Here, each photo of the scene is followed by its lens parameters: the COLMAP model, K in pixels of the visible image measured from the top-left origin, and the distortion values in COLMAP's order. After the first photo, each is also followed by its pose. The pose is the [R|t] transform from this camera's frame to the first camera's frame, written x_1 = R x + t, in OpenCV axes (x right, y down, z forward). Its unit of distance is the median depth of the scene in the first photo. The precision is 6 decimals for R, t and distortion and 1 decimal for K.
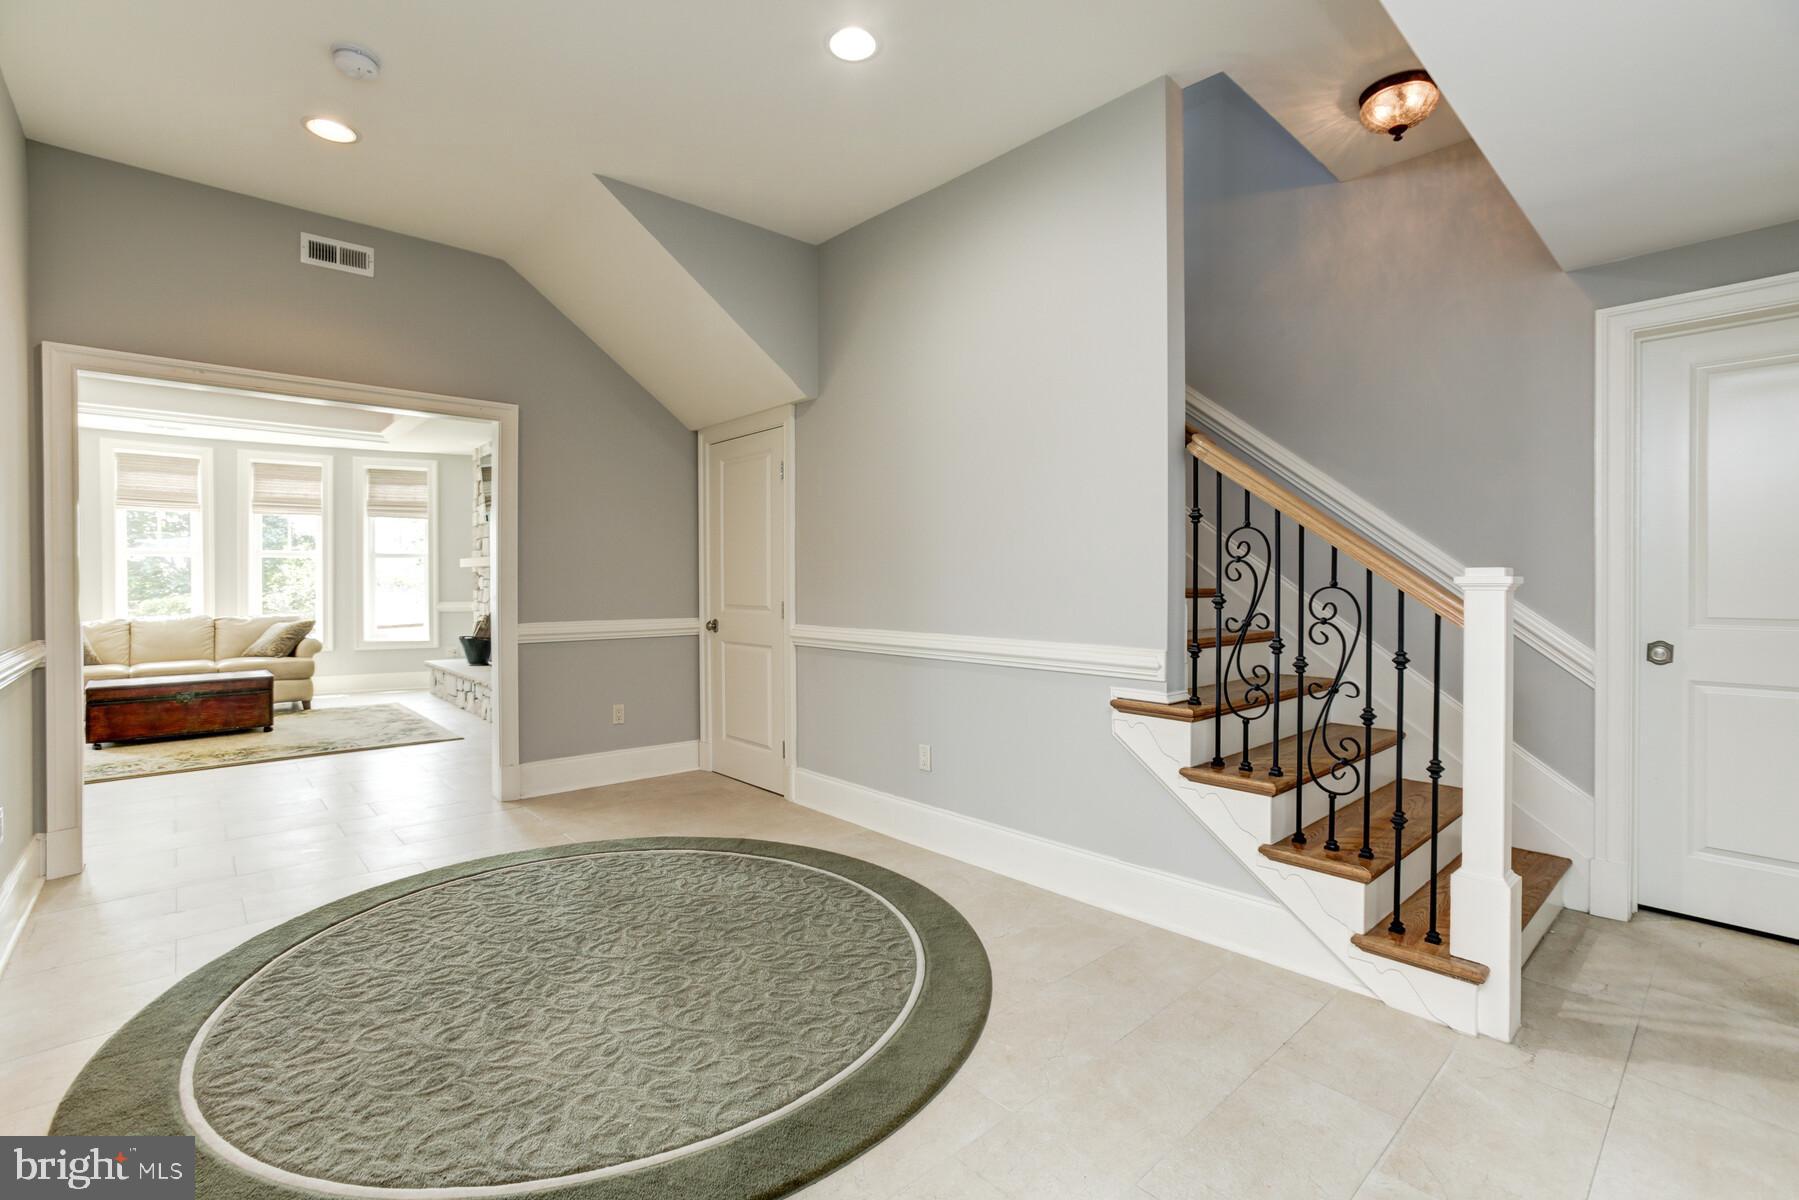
lens RADIAL K [[817.5, 0, 899.2], [0, 817.5, 587.6], [0, 0, 1]] dist [-0.057449, 0.028315]
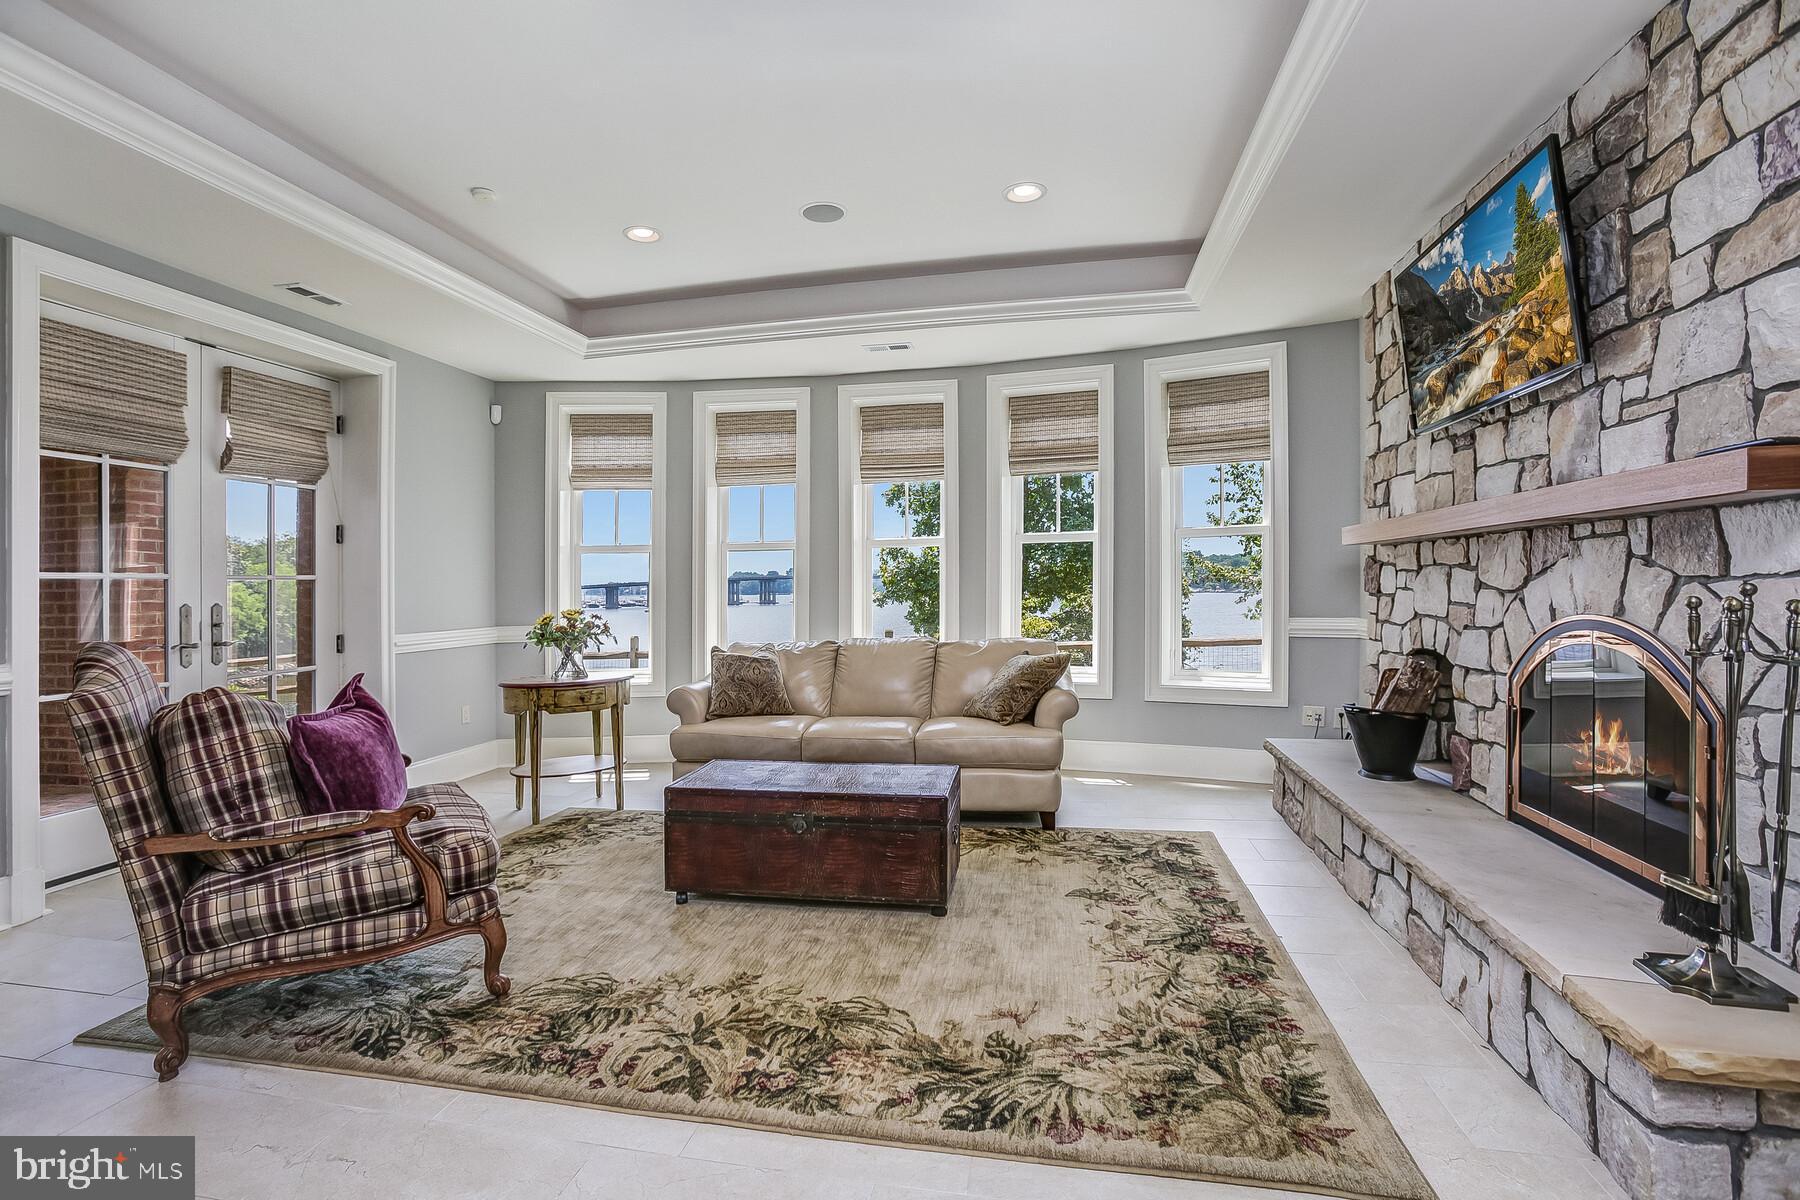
lens RADIAL K [[839.9, 0, 876.9], [0, 839.9, 583.4], [0, 0, 1]] dist [-0.061755, 0.026531]
pose [[0.575219, -0.009536, -0.817944, -0.367135], [0.007598, 0.999951, -0.006315, -0.003320], [0.817964, -0.002582, 0.575263, 0.601926]]
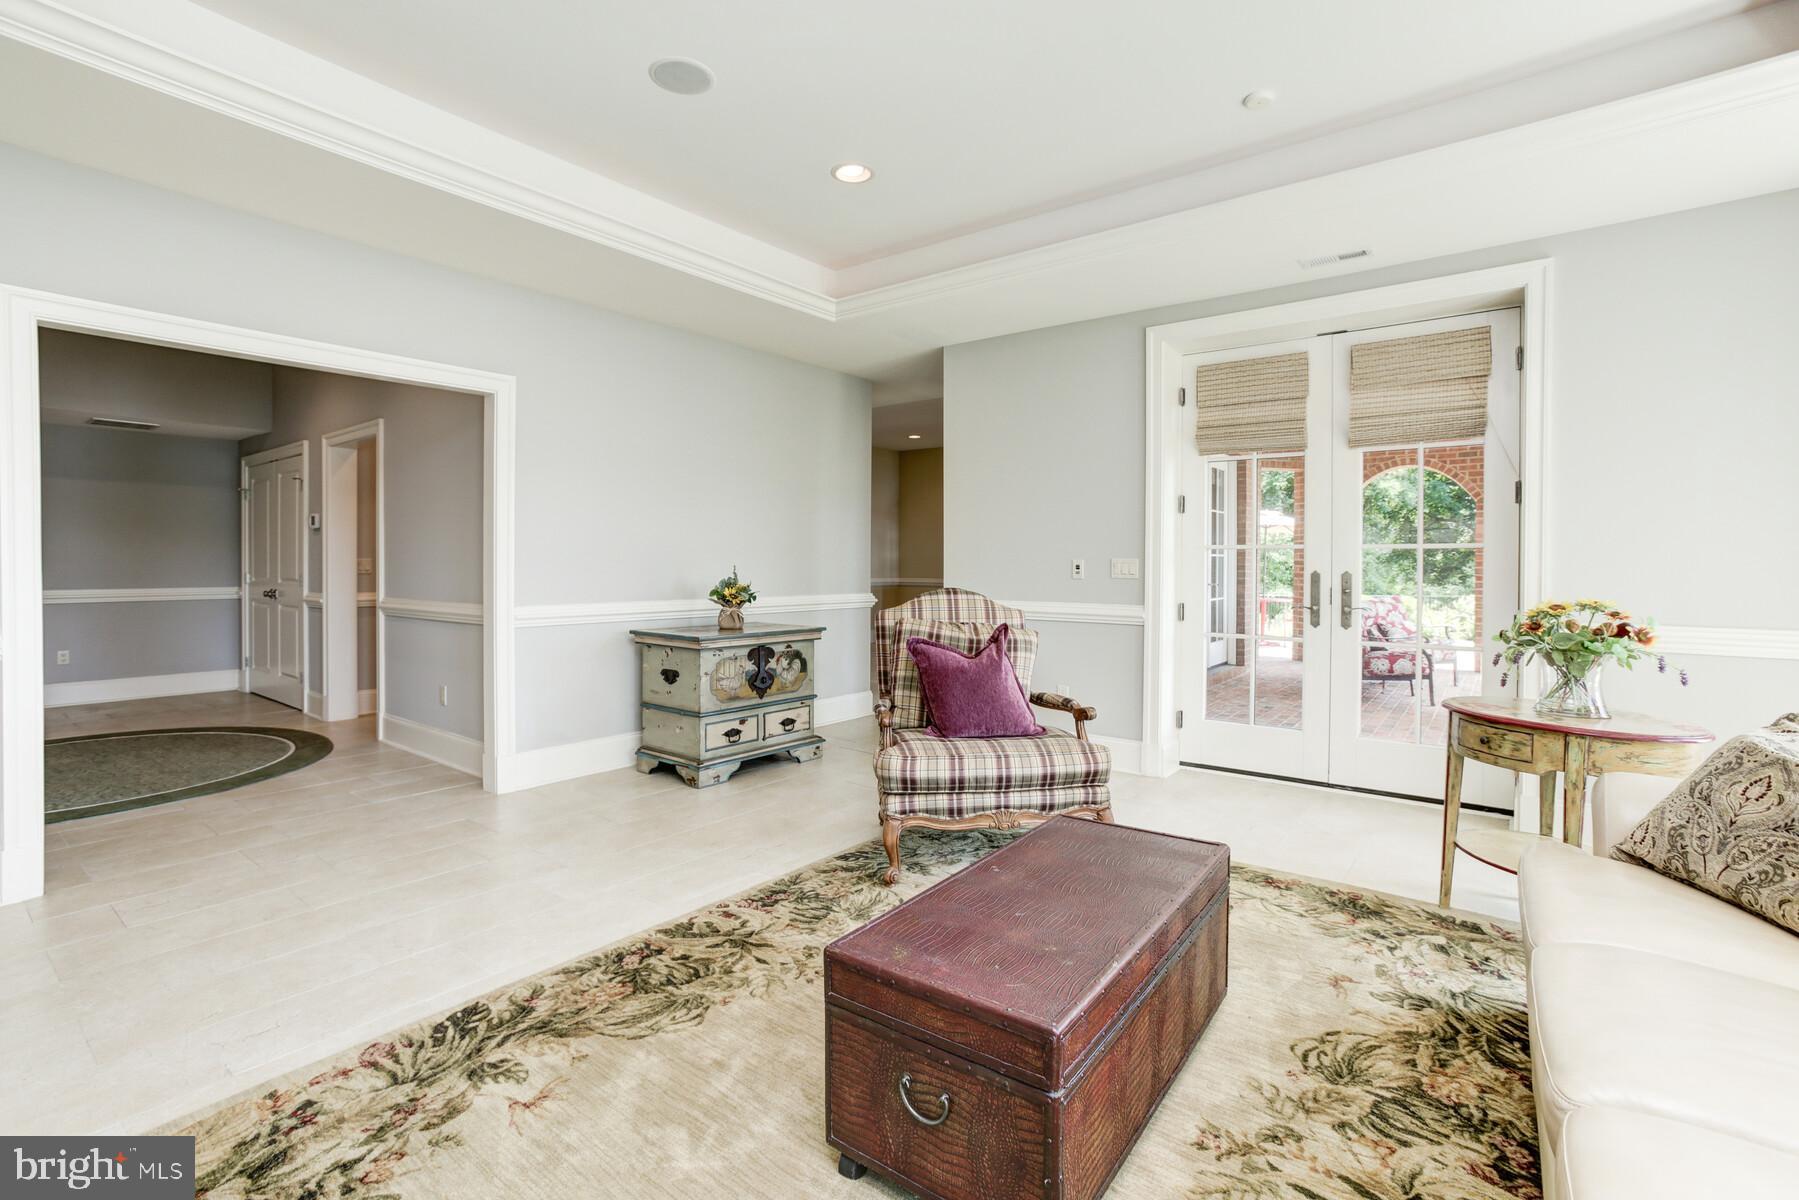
lens RADIAL K [[817.5, 0, 899.2], [0, 817.5, 587.6], [0, 0, 1]] dist [-0.057449, 0.028315]
pose [[-0.986494, 0.003628, -0.163759, -0.659418], [-0.002749, 0.999247, 0.038697, -0.007066], [0.163776, 0.038625, -0.985741, 1.062618]]
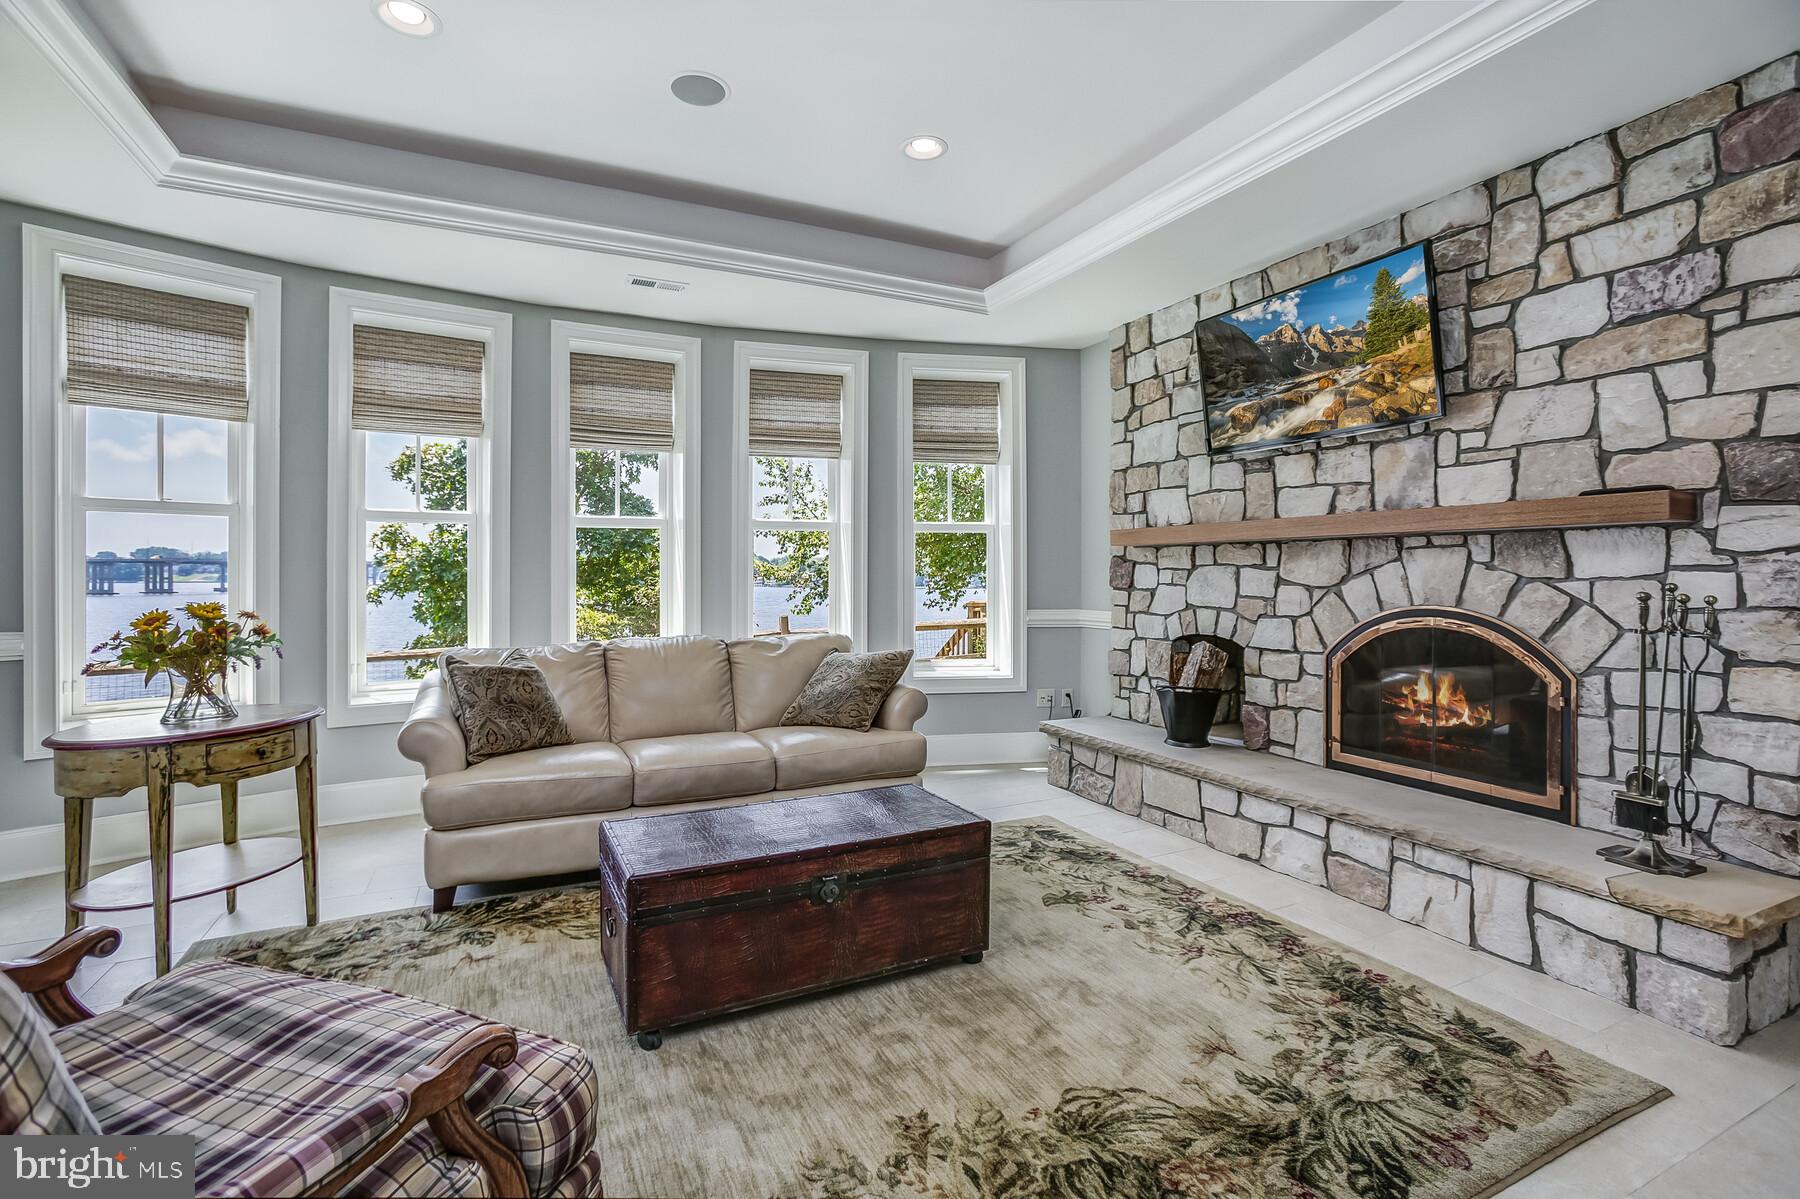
lens RADIAL K [[824.4, 0, 885.3], [0, 824.4, 579.5], [0, 0, 1]] dist [-0.060597, 0.029964]
pose [[0.953860, 0.006059, -0.300191, -0.615876], [-0.007109, 0.999972, -0.002404, -0.001468], [0.300168, 0.004427, 0.953876, 0.526158]]
